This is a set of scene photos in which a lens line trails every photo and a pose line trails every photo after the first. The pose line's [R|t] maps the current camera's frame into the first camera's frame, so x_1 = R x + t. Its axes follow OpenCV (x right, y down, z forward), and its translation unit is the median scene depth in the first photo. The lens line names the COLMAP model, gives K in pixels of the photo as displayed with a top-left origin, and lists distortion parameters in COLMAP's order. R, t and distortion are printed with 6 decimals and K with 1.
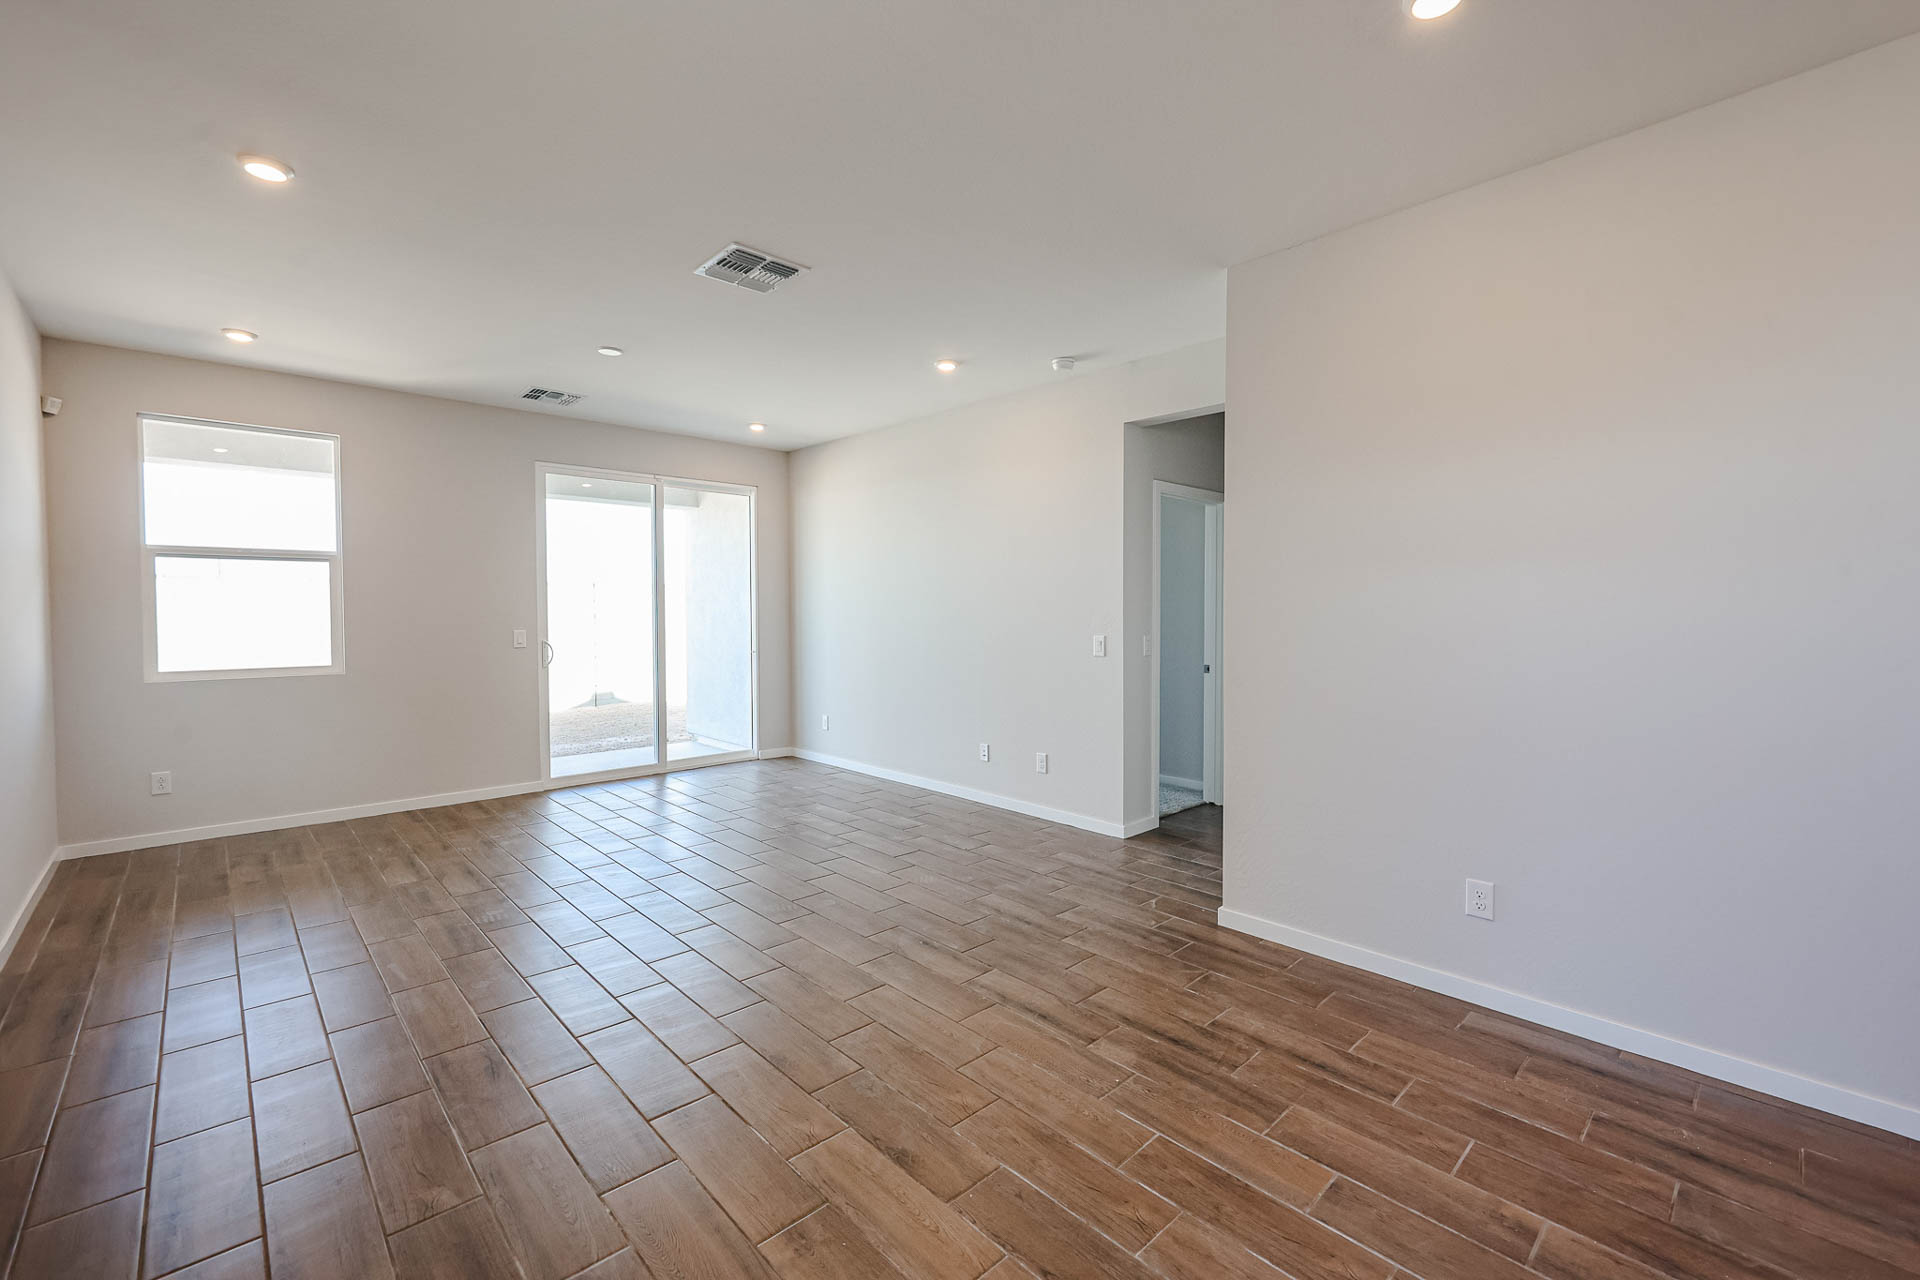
lens RADIAL K [[799.9, 0, 955.2], [0, 799.9, 624.1], [0, 0, 1]] dist [-0.008157, -0.000238]
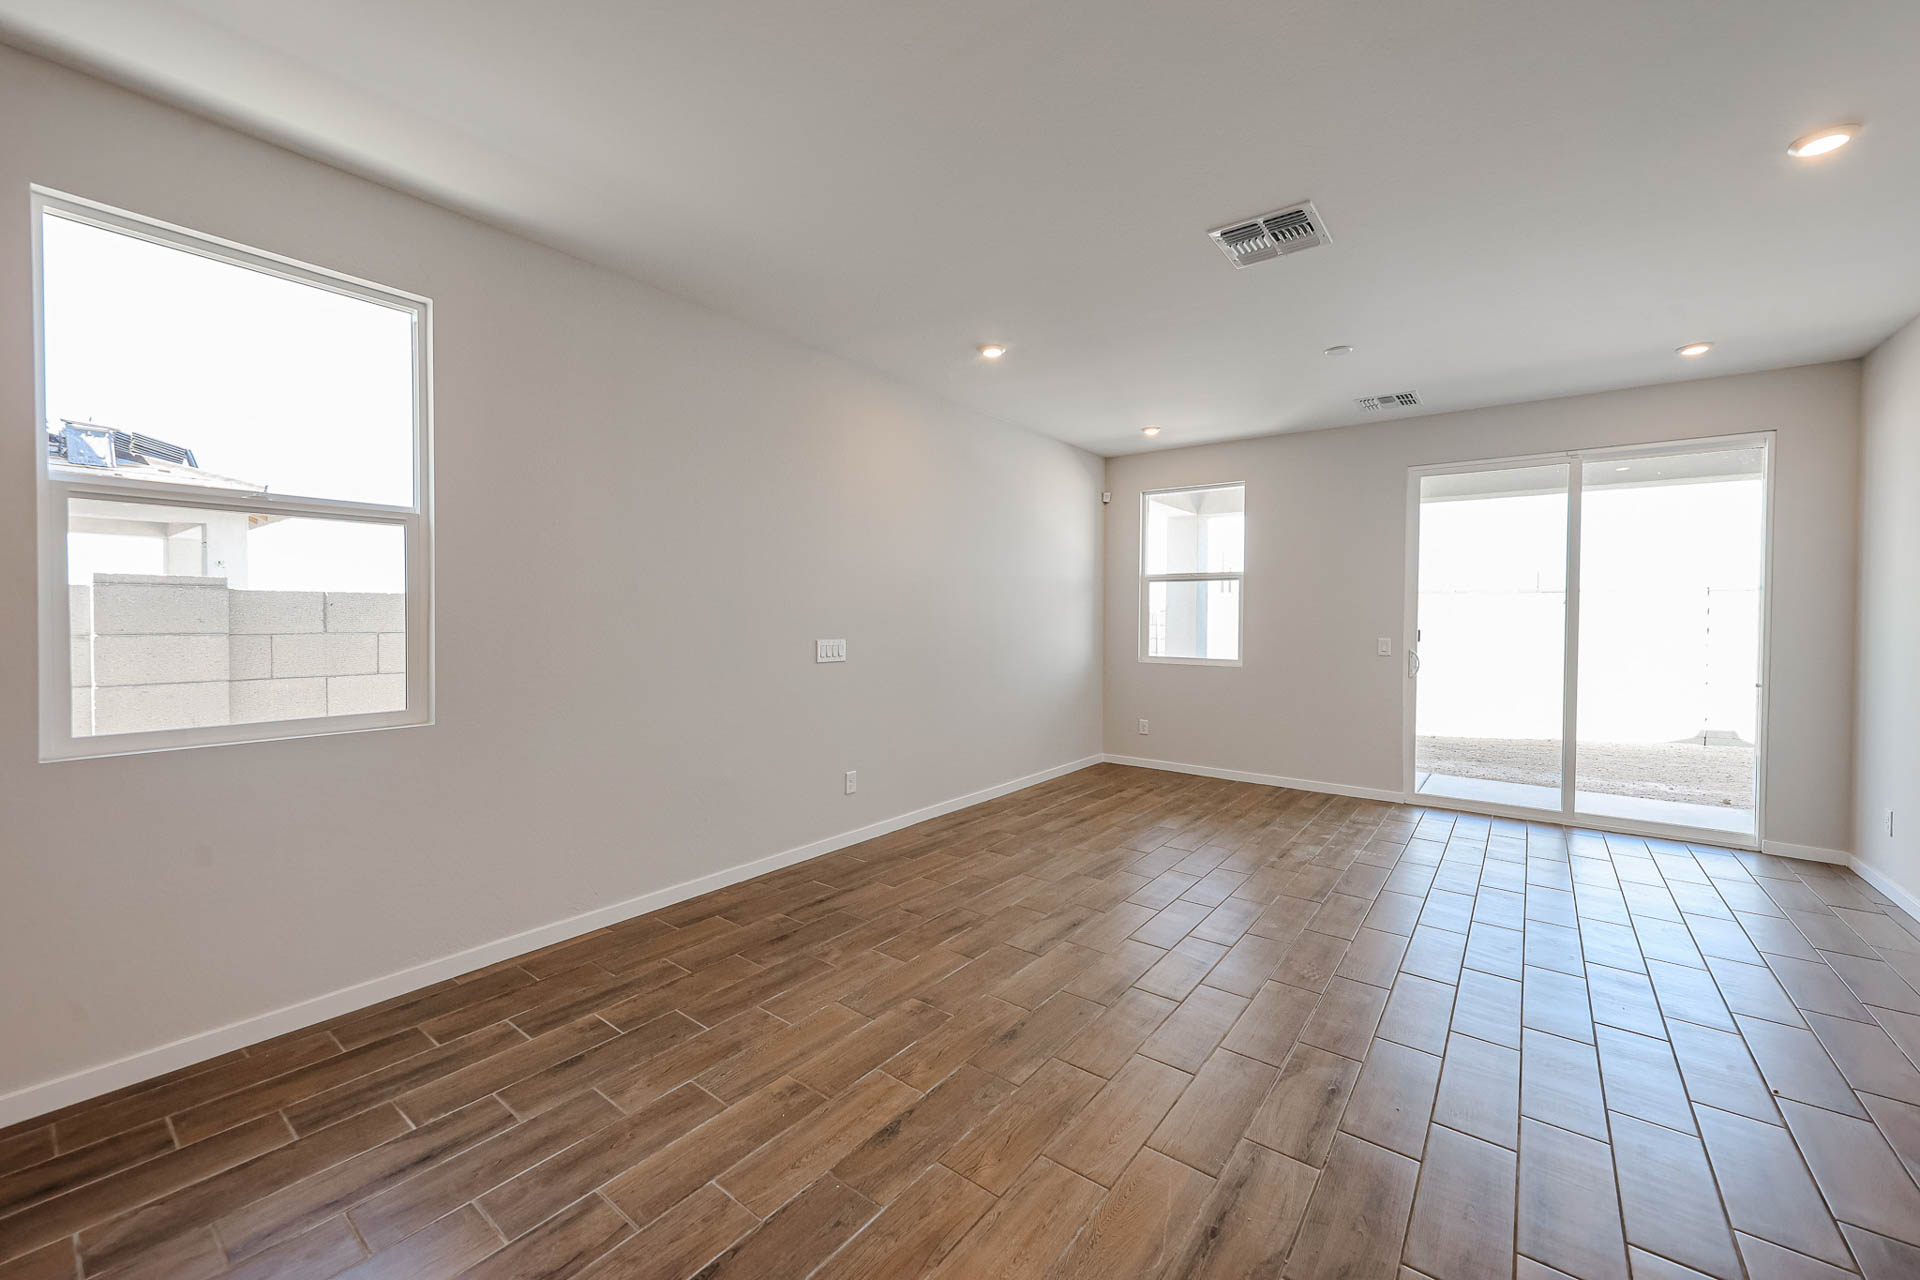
lens RADIAL K [[746.7, 0, 950.3], [0, 746.7, 635.6], [0, 0, 1]] dist [0.004134, -0.000530]
pose [[0.156398, 0.029853, -0.987243, 0.321383], [-0.025681, 0.999328, 0.026150, -0.007466], [0.987360, 0.021264, 0.157059, 0.321604]]
